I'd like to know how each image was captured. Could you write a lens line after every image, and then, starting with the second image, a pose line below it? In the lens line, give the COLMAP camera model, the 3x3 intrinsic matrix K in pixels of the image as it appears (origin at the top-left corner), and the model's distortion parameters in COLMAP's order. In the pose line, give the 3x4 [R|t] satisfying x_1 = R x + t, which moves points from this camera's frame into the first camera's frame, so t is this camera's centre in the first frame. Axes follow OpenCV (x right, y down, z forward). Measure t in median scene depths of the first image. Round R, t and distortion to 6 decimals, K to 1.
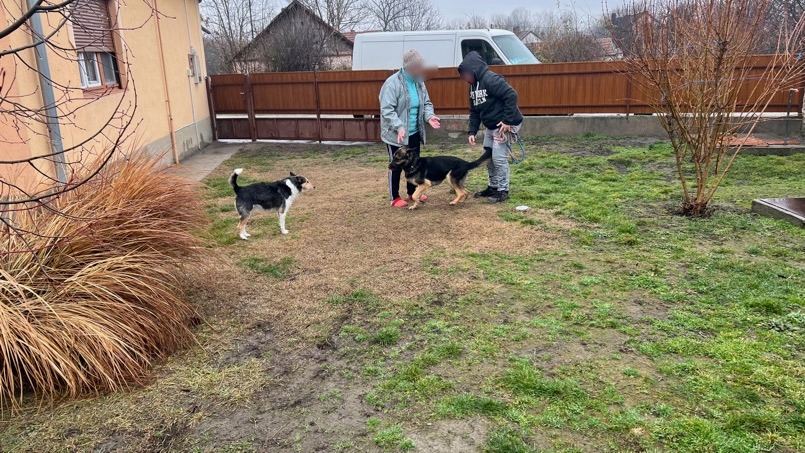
lens RADIAL K [[601.3, 0, 397.4], [0, 601.3, 232.5], [0, 0, 1]] dist [0.045986, -0.051978]
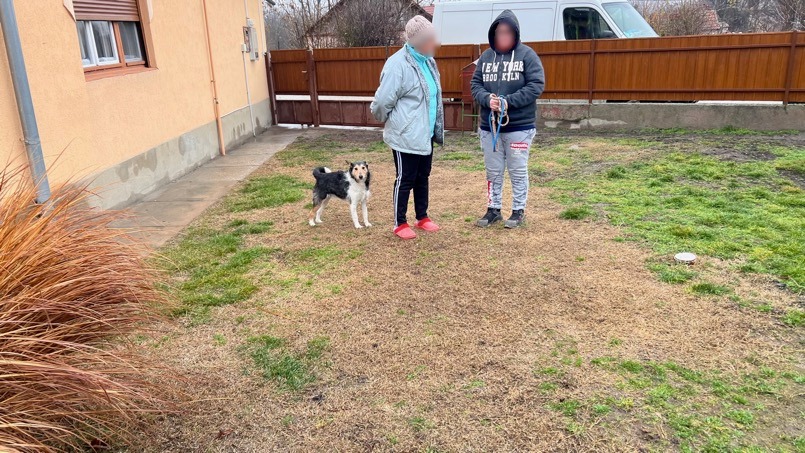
lens RADIAL K [[601.3, 0, 402.9], [0, 601.3, 230.4], [0, 0, 1]] dist [0.045986, -0.051978]
pose [[0.993378, 0.035159, -0.109380, -0.030103], [-0.031537, 0.998901, 0.034669, -0.102821], [0.110478, -0.030990, 0.993395, 0.400445]]
